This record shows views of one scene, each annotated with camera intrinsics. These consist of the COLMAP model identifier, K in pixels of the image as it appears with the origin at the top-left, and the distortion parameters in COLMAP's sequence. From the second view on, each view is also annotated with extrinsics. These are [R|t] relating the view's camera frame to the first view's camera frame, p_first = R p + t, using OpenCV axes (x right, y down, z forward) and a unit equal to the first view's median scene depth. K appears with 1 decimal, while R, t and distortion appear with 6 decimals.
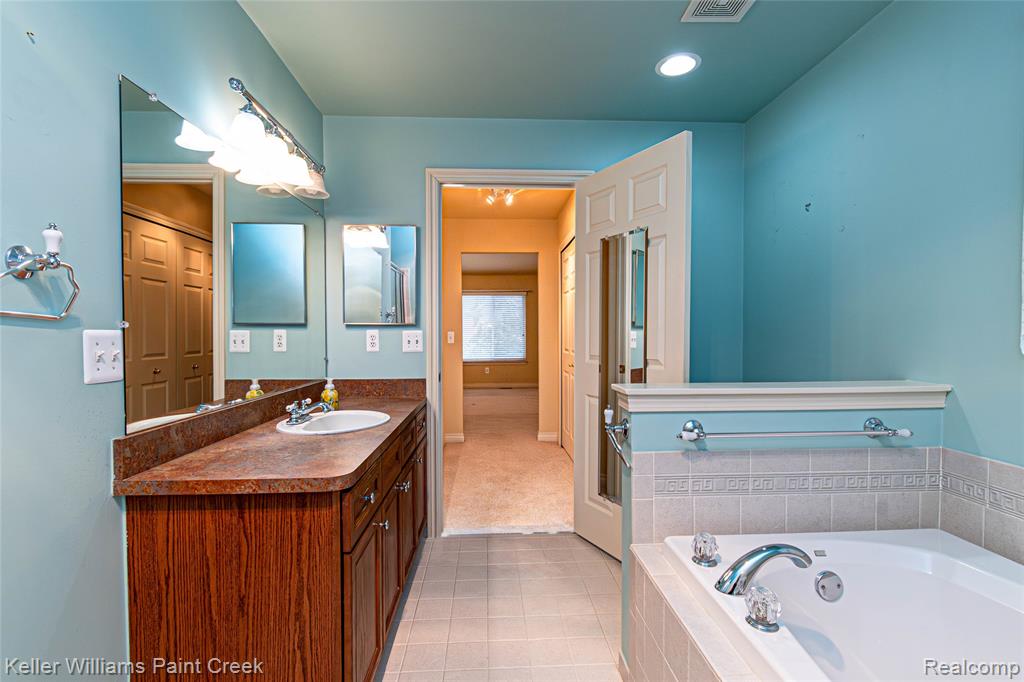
lens RADIAL K [[488.4, 0, 516.6], [0, 488.4, 340.5], [0, 0, 1]] dist [-0.001622, -0.001320]
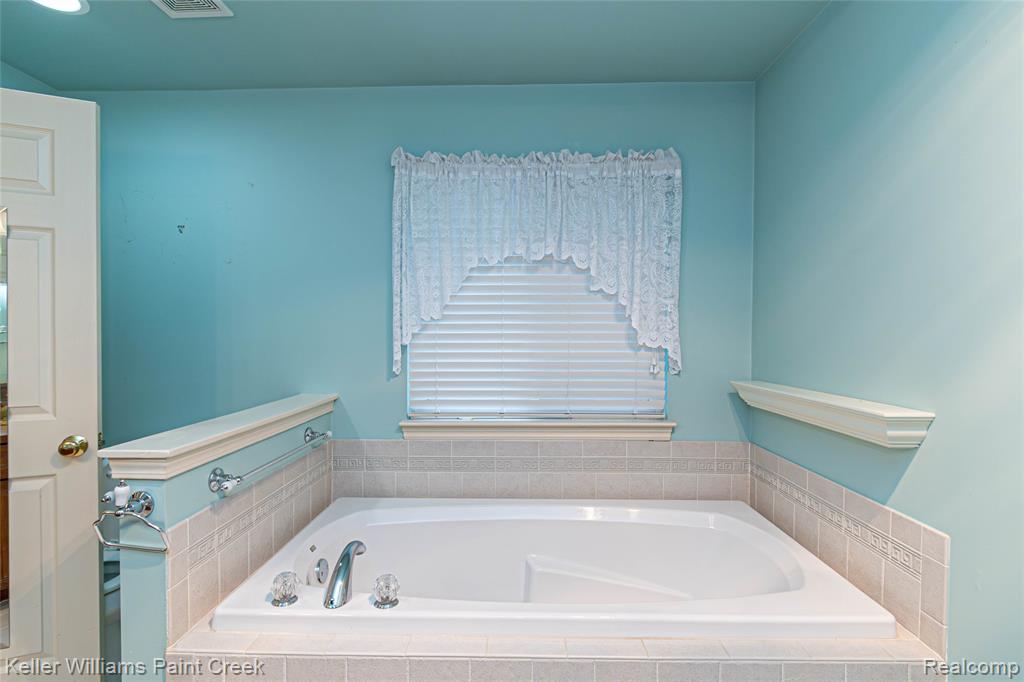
lens RADIAL K [[488.4, 0, 515.7], [0, 488.4, 340.4], [0, 0, 1]] dist [-0.001622, -0.001320]
pose [[0.068855, -0.010844, 0.997568, -0.503700], [0.007973, 0.999915, 0.010319, -0.078881], [-0.997595, 0.007244, 0.068936, 0.387787]]
